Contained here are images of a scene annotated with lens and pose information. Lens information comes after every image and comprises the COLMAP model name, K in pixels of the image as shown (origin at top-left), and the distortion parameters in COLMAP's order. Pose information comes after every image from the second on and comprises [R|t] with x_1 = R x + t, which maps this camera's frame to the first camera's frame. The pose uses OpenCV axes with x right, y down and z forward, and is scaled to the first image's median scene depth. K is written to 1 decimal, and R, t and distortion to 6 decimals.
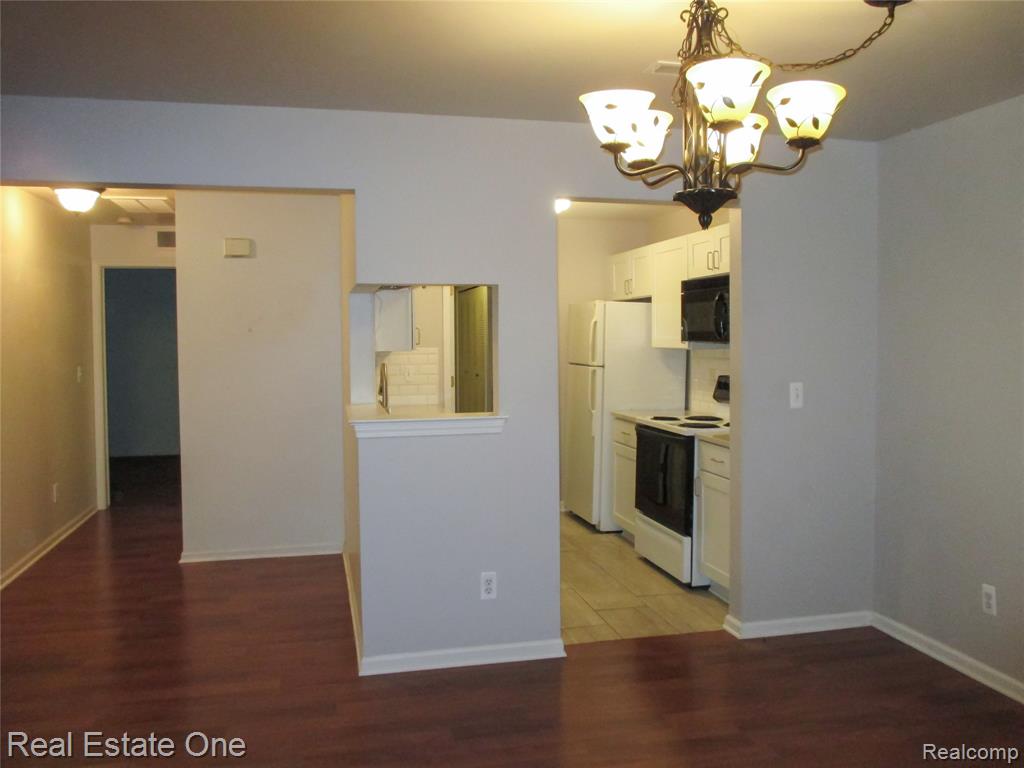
lens RADIAL K [[838.3, 0, 514.2], [0, 838.3, 367.6], [0, 0, 1]] dist [-0.035671, 0.004693]
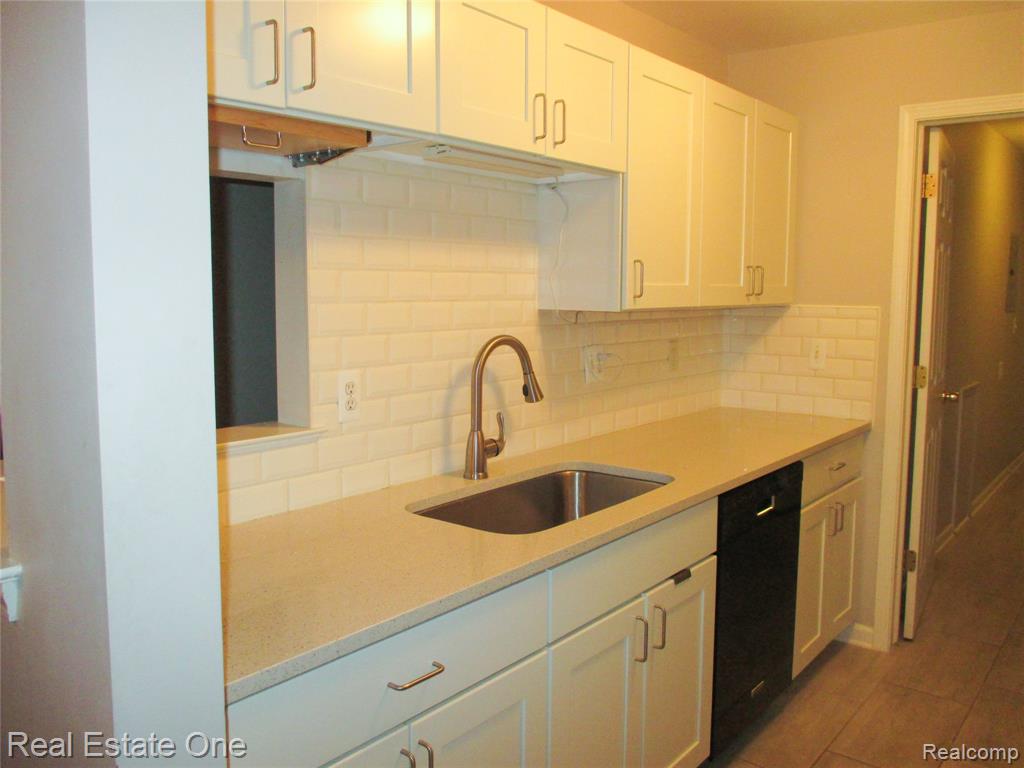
lens RADIAL K [[838.3, 0, 514.2], [0, 838.3, 367.6], [0, 0, 1]] dist [-0.035671, 0.004693]
pose [[0.608347, 0.085005, -0.789106, 0.196223], [-0.035974, 0.996179, 0.079578, -0.022622], [0.792856, -0.020024, 0.609080, 0.641035]]
